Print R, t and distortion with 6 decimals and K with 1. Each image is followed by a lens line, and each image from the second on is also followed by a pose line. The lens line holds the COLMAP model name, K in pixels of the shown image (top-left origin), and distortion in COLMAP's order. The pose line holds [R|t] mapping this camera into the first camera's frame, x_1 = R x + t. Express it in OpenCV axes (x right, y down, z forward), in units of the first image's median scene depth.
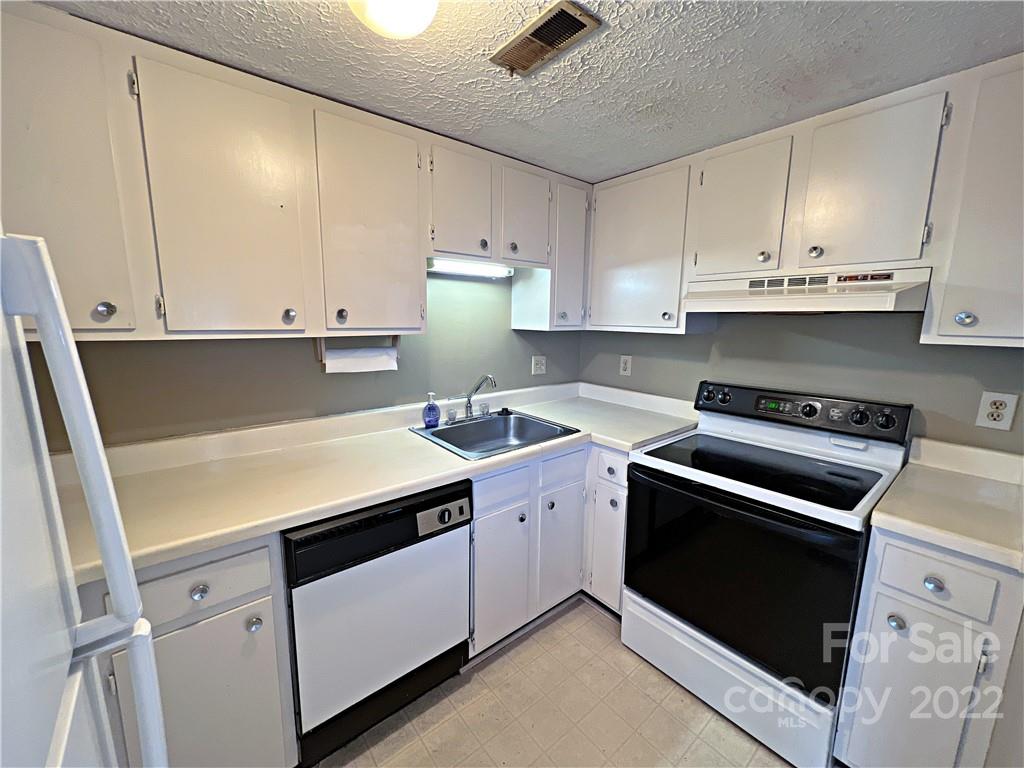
lens RADIAL K [[410.5, 0, 509.9], [0, 410.5, 385.7], [0, 0, 1]] dist [0.000823, -0.000088]
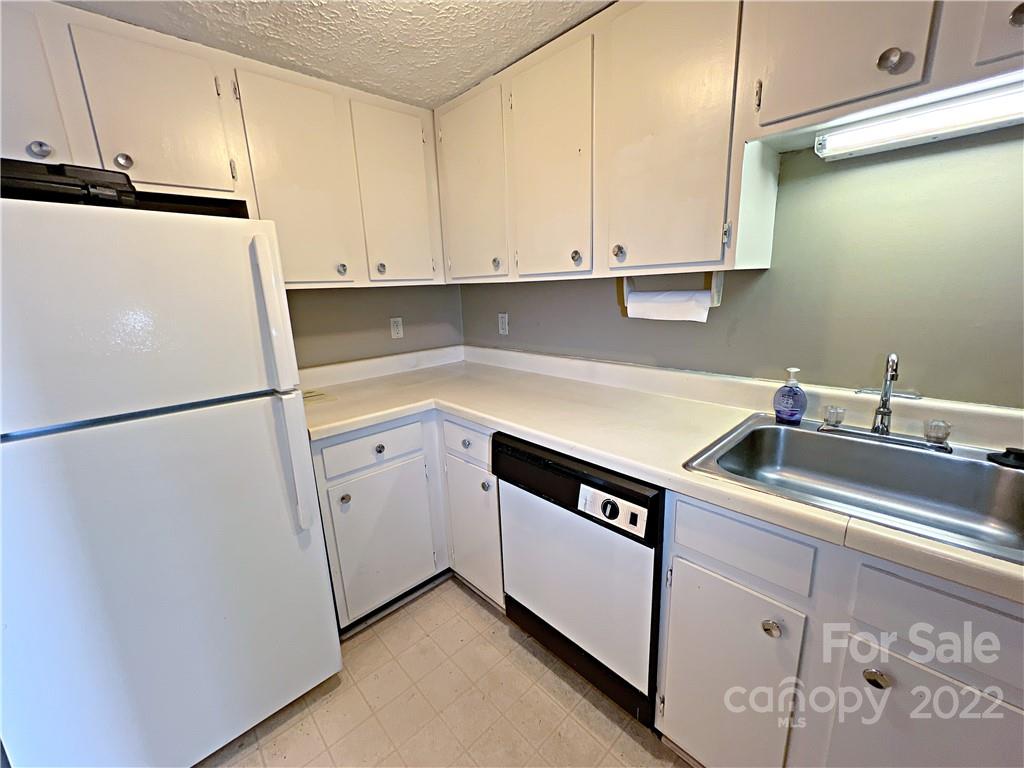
lens RADIAL K [[408.4, 0, 510.9], [0, 408.4, 384.5], [0, 0, 1]] dist [-0.000669, 0.000075]
pose [[0.074298, 0.220616, -0.972527, 0.474516], [-0.125085, 0.969582, 0.210392, -0.043729], [0.989360, 0.106017, 0.099634, 0.648202]]
